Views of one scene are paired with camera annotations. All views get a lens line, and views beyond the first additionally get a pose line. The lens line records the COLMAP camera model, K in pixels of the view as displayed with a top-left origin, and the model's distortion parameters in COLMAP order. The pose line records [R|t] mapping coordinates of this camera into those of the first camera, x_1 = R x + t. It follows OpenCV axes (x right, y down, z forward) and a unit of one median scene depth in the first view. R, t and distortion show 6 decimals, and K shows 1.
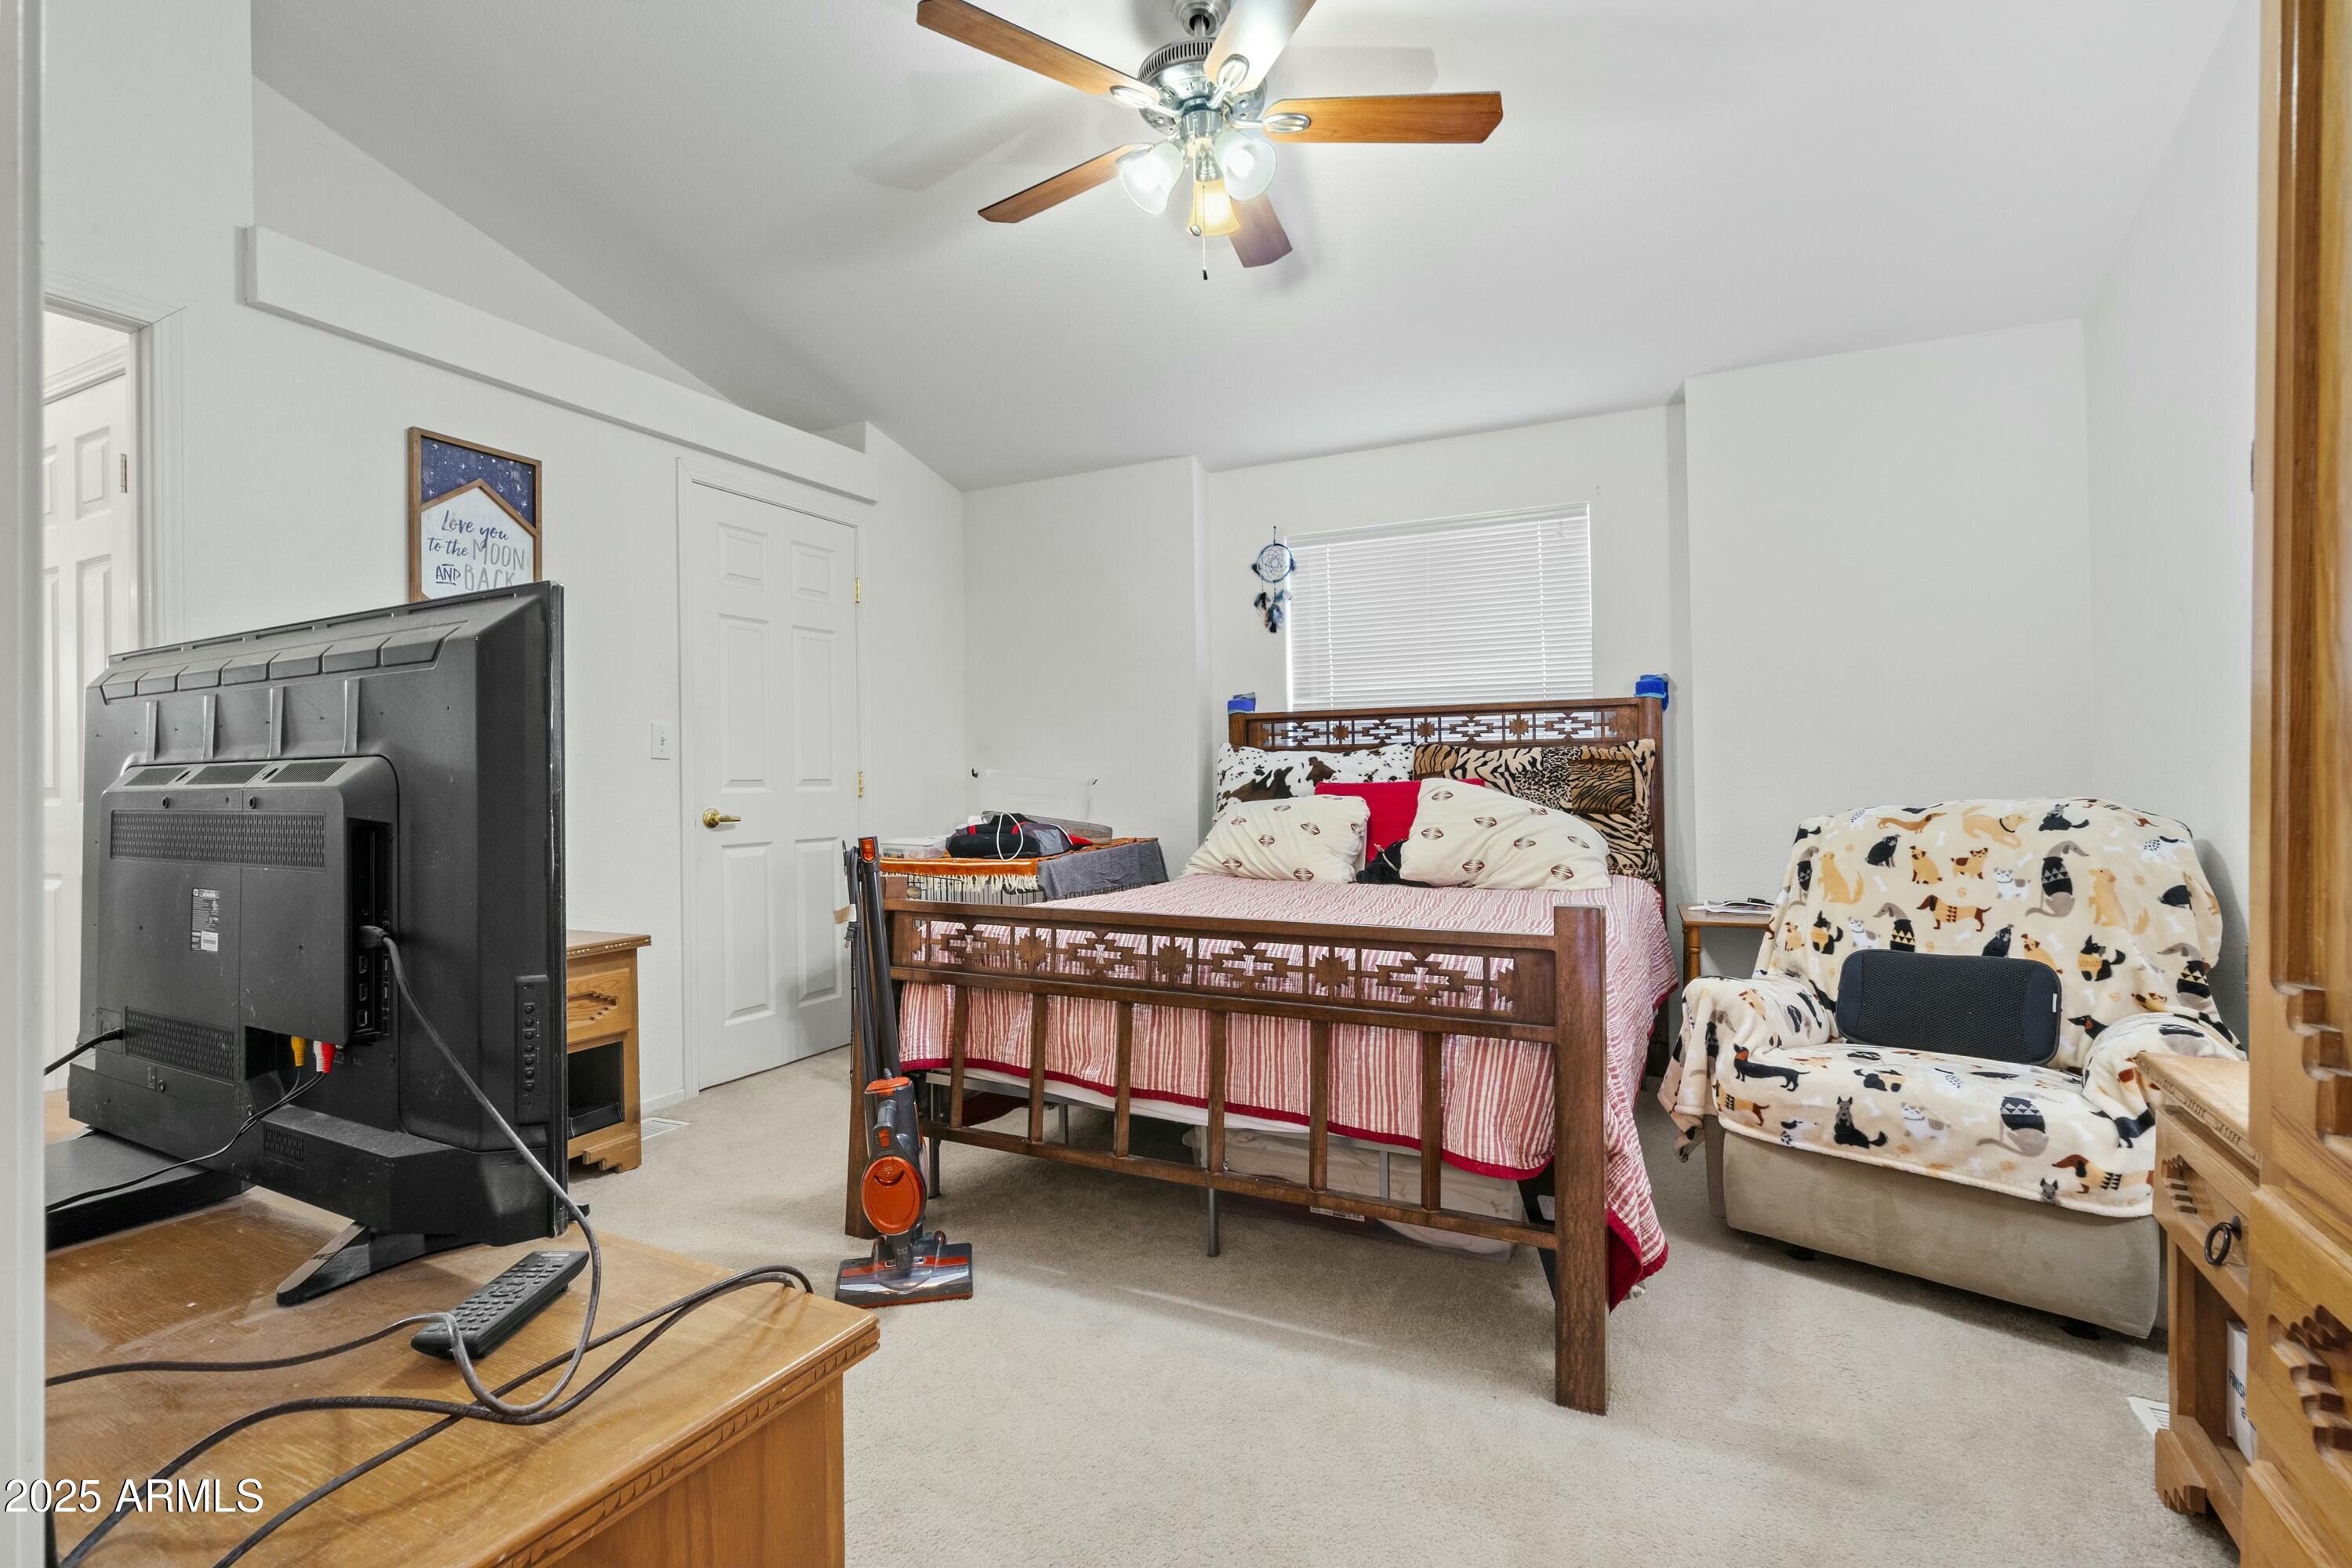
lens RADIAL K [[1077.8, 0, 1189.4], [0, 1077.8, 783.2], [0, 0, 1]] dist [0.000679, 0.000404]
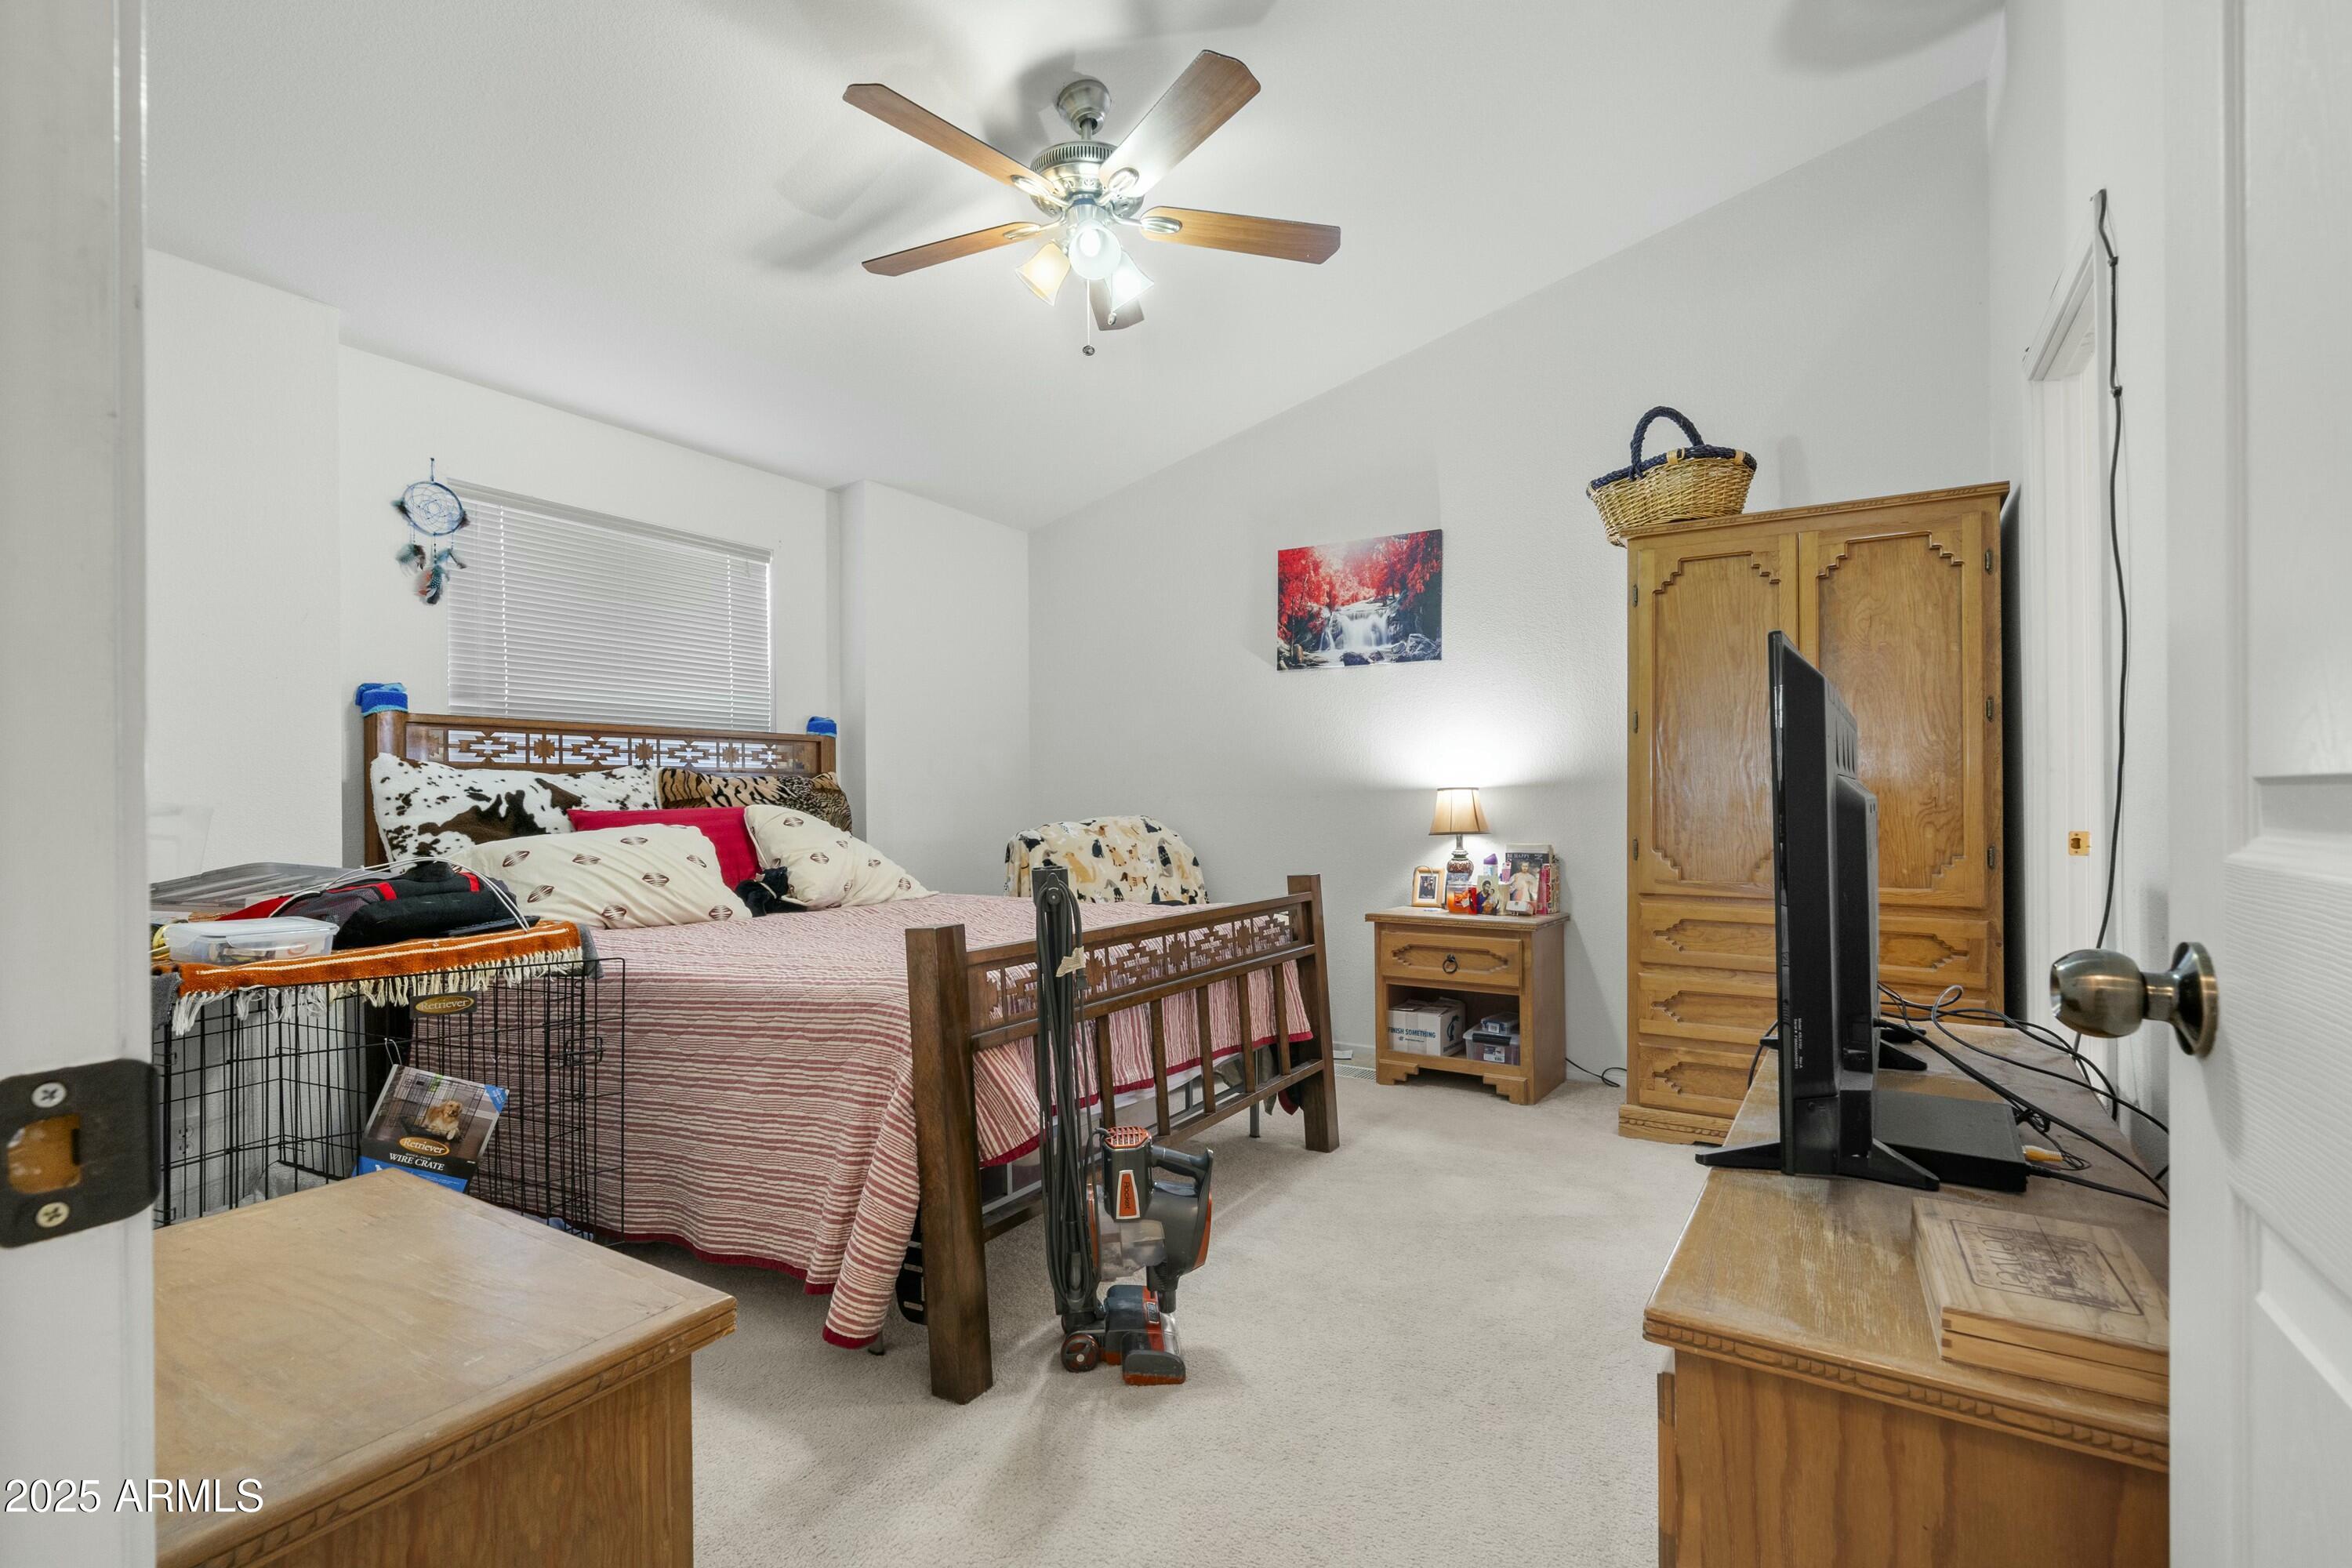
lens RADIAL K [[1077.8, 0, 1187.1], [0, 1077.8, 795.0], [0, 0, 1]] dist [0.000679, 0.000404]
pose [[0.091241, 0.012090, 0.995755, -0.635253], [0.008641, 0.999879, -0.012932, 0.002249], [-0.995791, 0.009784, 0.091126, 0.462238]]
